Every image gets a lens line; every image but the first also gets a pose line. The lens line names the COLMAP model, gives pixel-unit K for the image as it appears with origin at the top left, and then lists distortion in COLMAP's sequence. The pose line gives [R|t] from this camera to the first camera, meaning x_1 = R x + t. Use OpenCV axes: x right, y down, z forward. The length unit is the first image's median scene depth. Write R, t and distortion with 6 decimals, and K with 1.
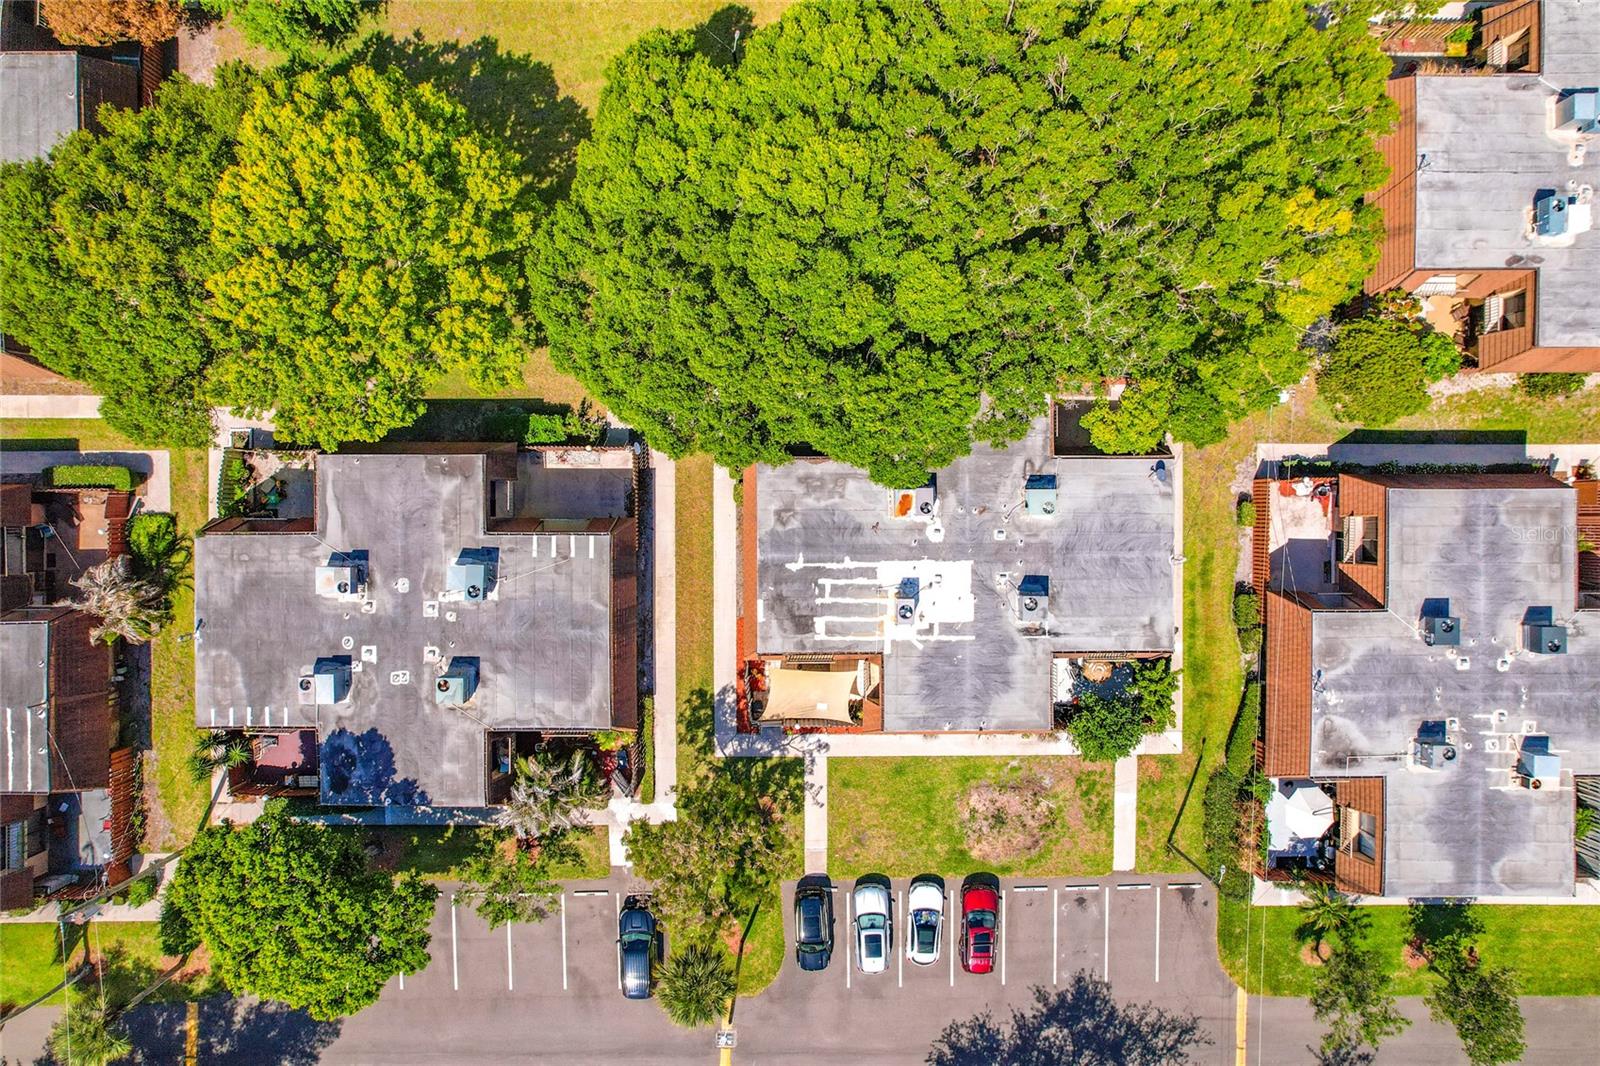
lens RADIAL K [[1026.0, 0, 807.3], [0, 1026.0, 538.2], [0, 0, 1]] dist [-0.052204, 0.038212]
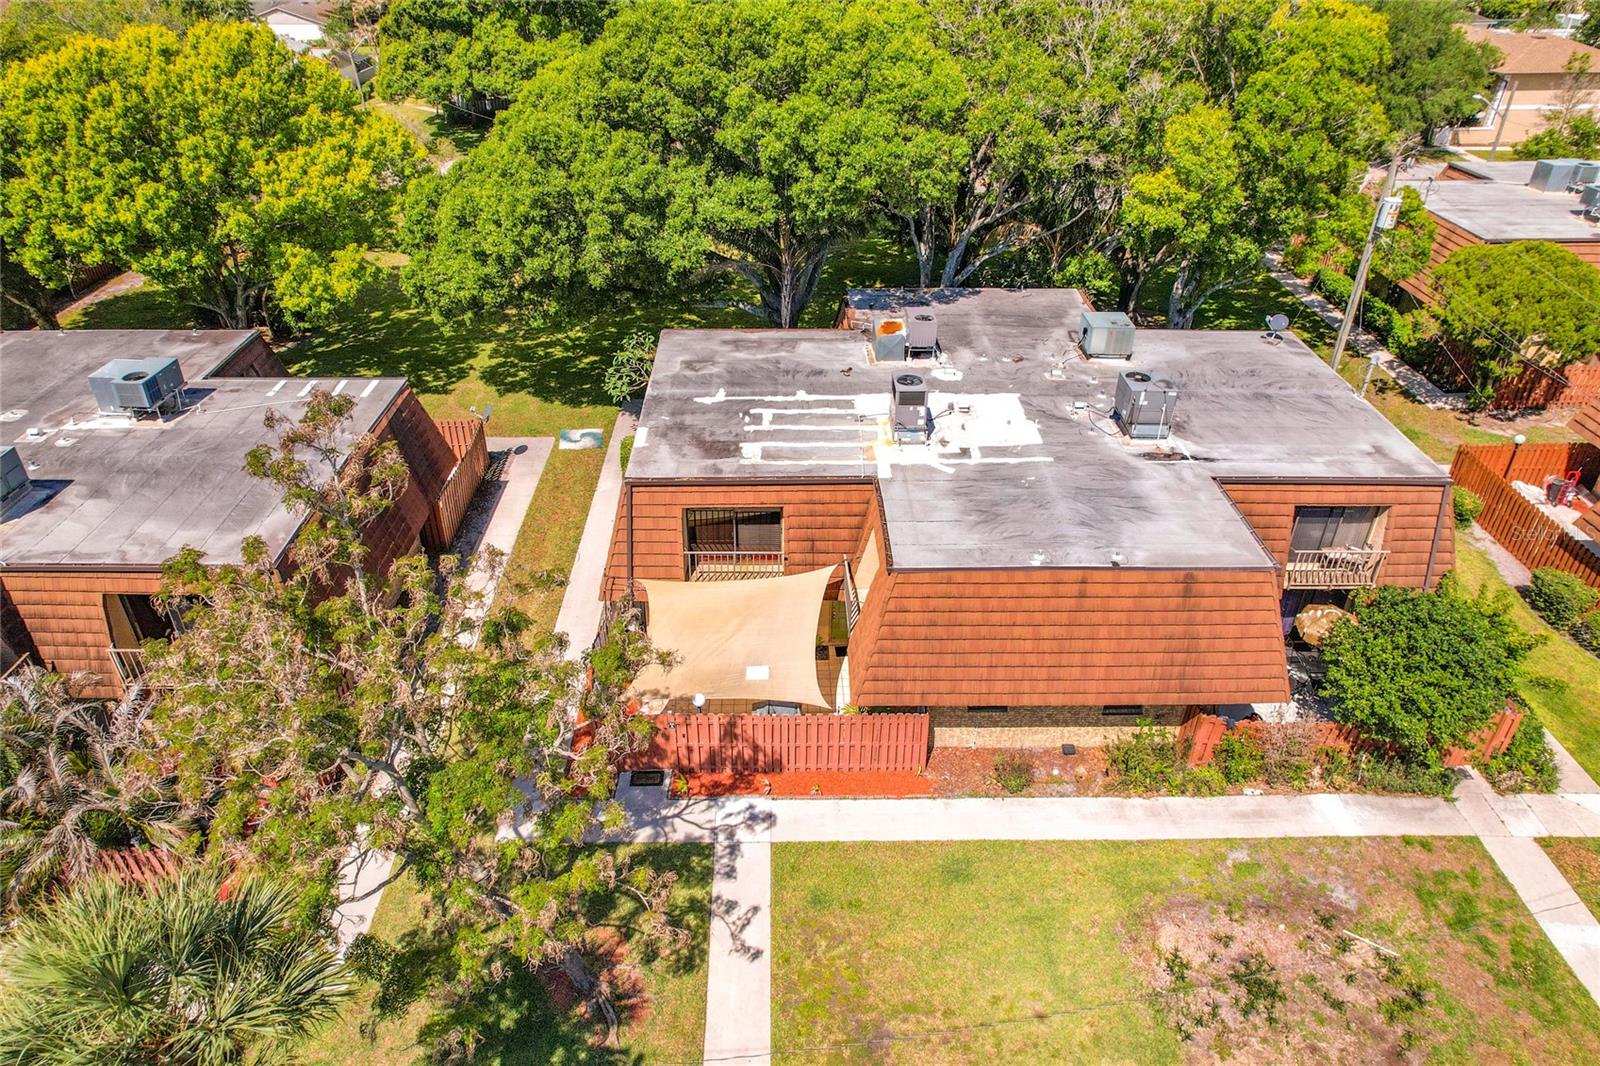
lens RADIAL K [[1008.3, 0, 781.4], [0, 1008.3, 509.9], [0, 0, 1]] dist [-0.057190, 0.035350]
pose [[0.999945, -0.009987, -0.003332, 0.027971], [0.002367, 0.521629, -0.853169, 0.516836], [0.010259, 0.853114, 0.521624, 0.728997]]
